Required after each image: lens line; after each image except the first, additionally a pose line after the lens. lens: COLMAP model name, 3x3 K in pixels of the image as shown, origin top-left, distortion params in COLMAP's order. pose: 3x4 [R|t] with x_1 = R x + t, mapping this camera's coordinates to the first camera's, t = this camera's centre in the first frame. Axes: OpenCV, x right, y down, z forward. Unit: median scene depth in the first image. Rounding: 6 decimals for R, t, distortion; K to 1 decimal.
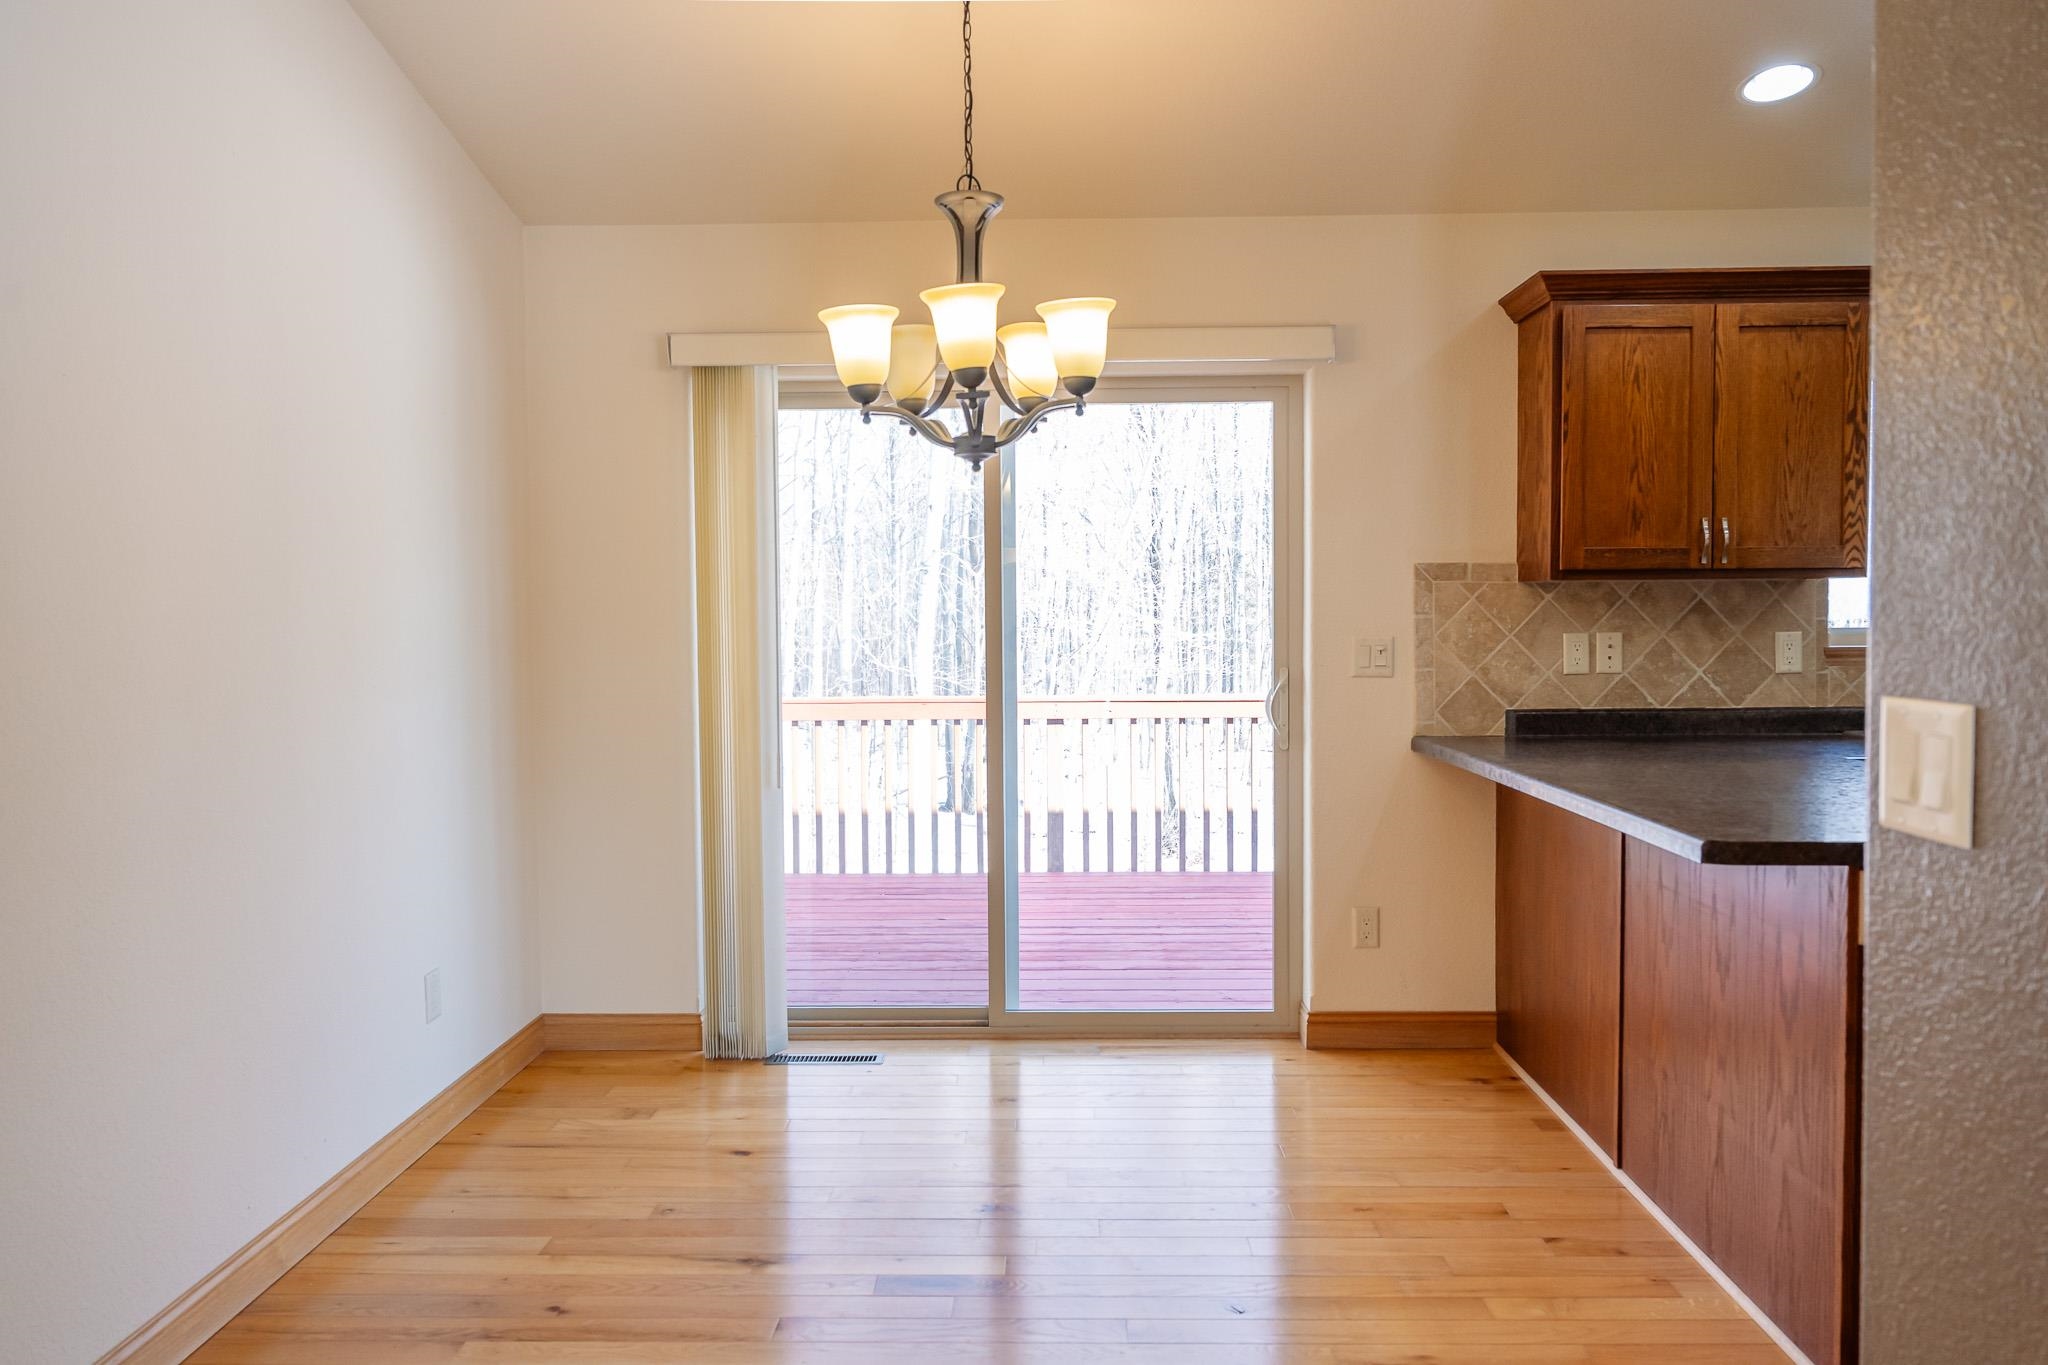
lens RADIAL K [[1372.1, 0, 1020.7], [0, 1372.1, 673.7], [0, 0, 1]] dist [0.002350, -0.004071]
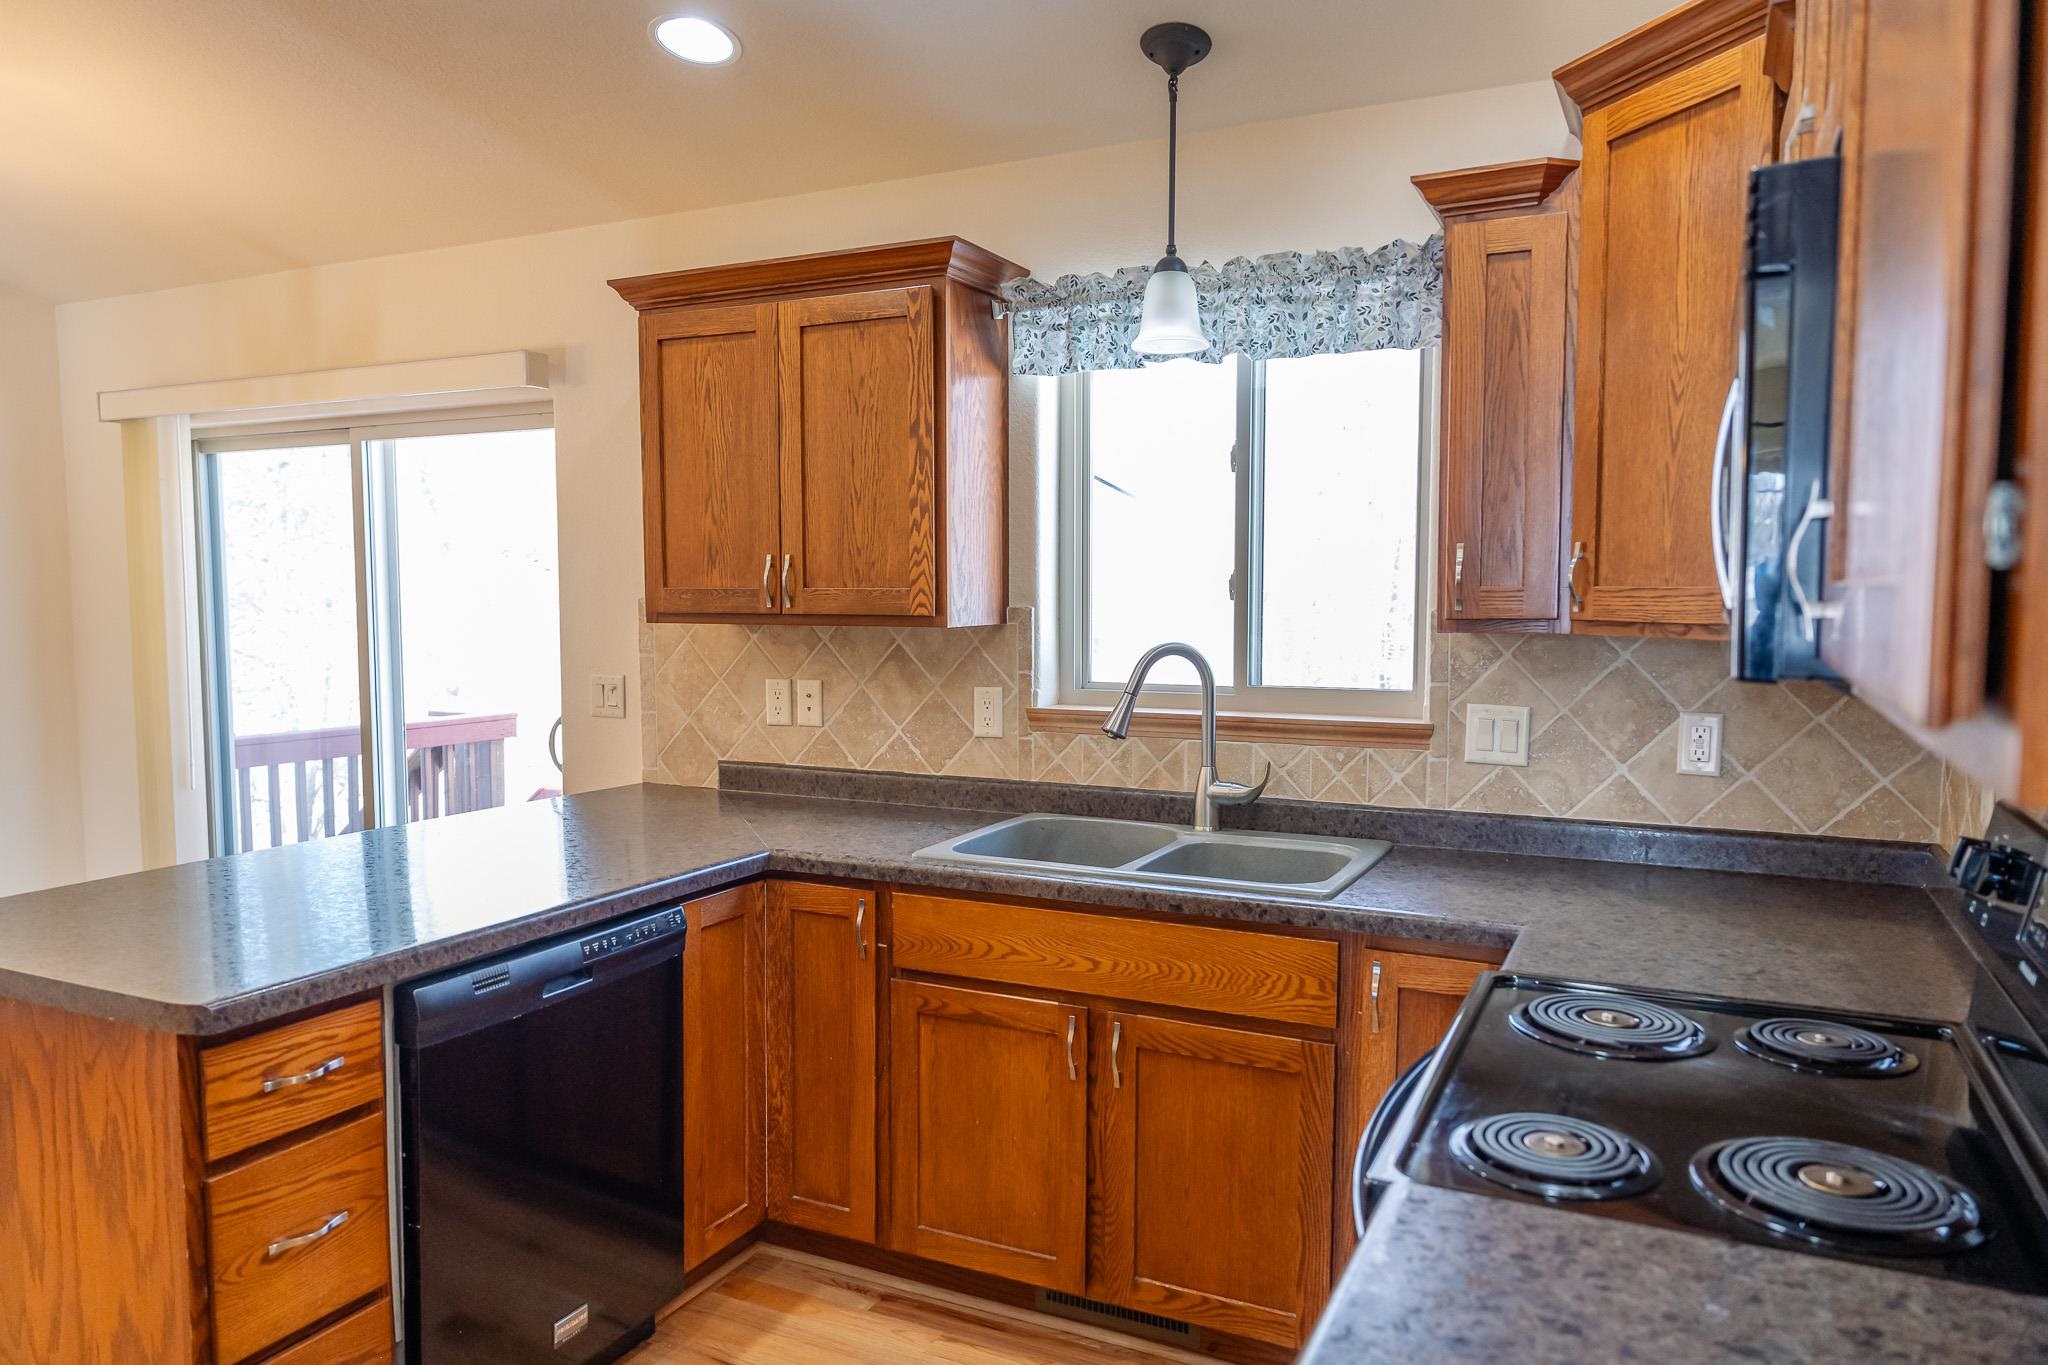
lens RADIAL K [[1372.1, 0, 1024.6], [0, 1372.1, 691.3], [0, 0, 1]] dist [0.002350, -0.004071]
pose [[0.912678, 0.039602, -0.406757, 0.911775], [-0.026799, 0.998951, 0.037127, -0.058996], [0.407801, -0.022985, 0.912782, 0.258138]]
